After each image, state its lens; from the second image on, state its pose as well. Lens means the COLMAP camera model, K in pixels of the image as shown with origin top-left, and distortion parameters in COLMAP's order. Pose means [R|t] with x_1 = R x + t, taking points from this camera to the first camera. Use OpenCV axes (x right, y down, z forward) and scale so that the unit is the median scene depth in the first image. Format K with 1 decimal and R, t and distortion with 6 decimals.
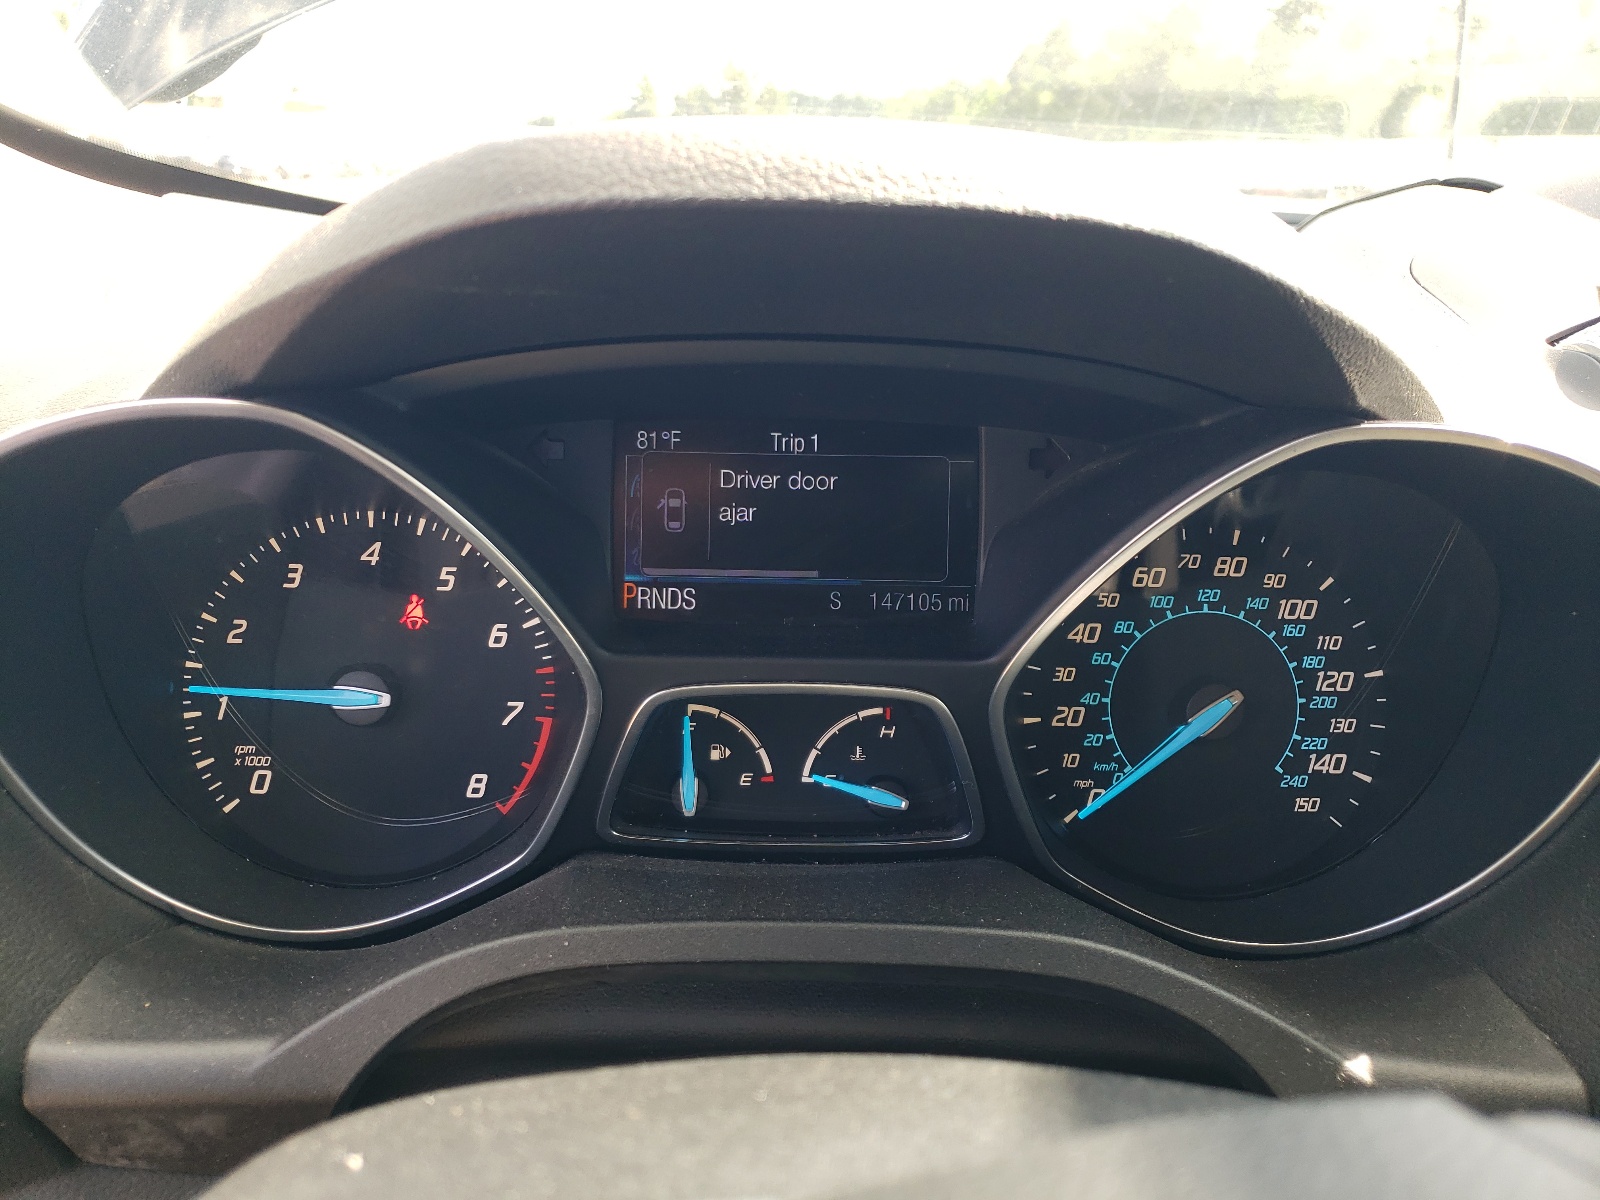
lens RADIAL K [[1210.7, 0, 801.0], [0, 1210.7, 599.0], [0, 0, 1]] dist [-0.002442, -0.001910]
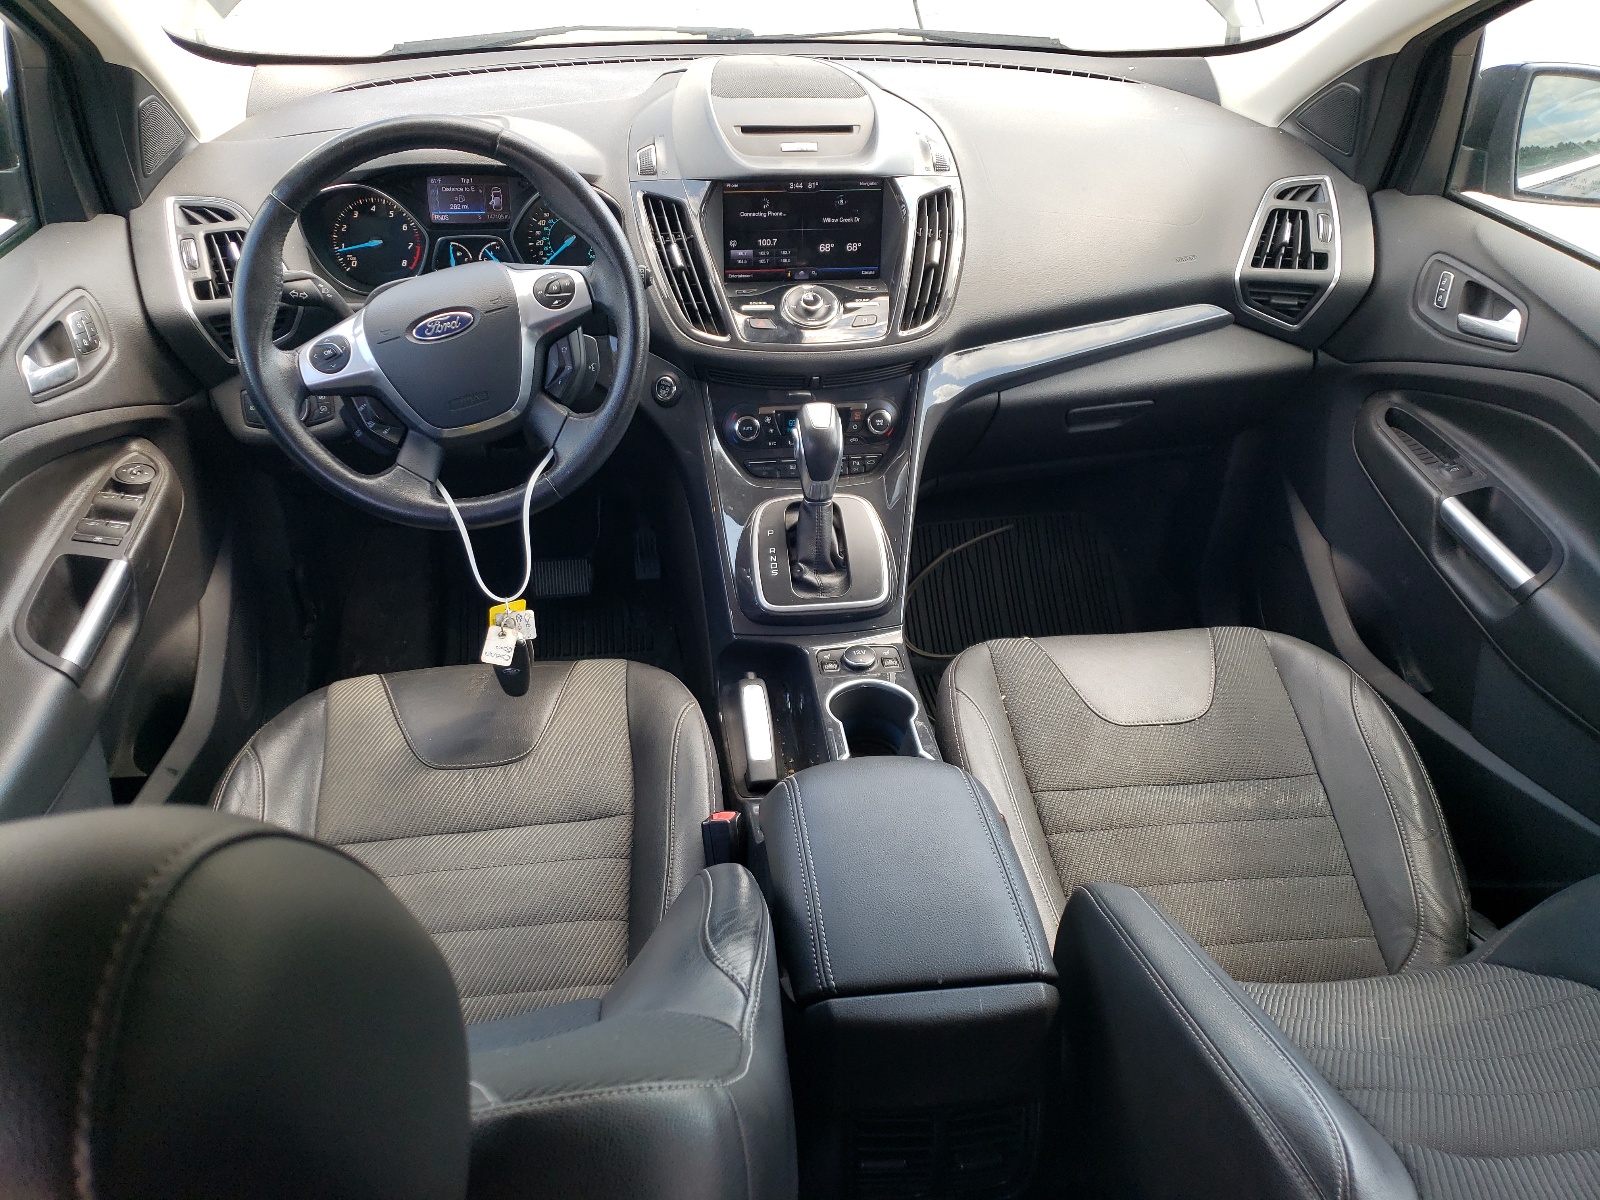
lens RADIAL K [[1210.7, 0, 800.4], [0, 1210.7, 601.6], [0, 0, 1]] dist [-0.002442, -0.001910]
pose [[0.997069, -0.048263, 0.059372, 0.848663], [0.027934, 0.952014, 0.304777, 0.025194], [-0.071232, -0.302225, 0.950571, -3.661210]]
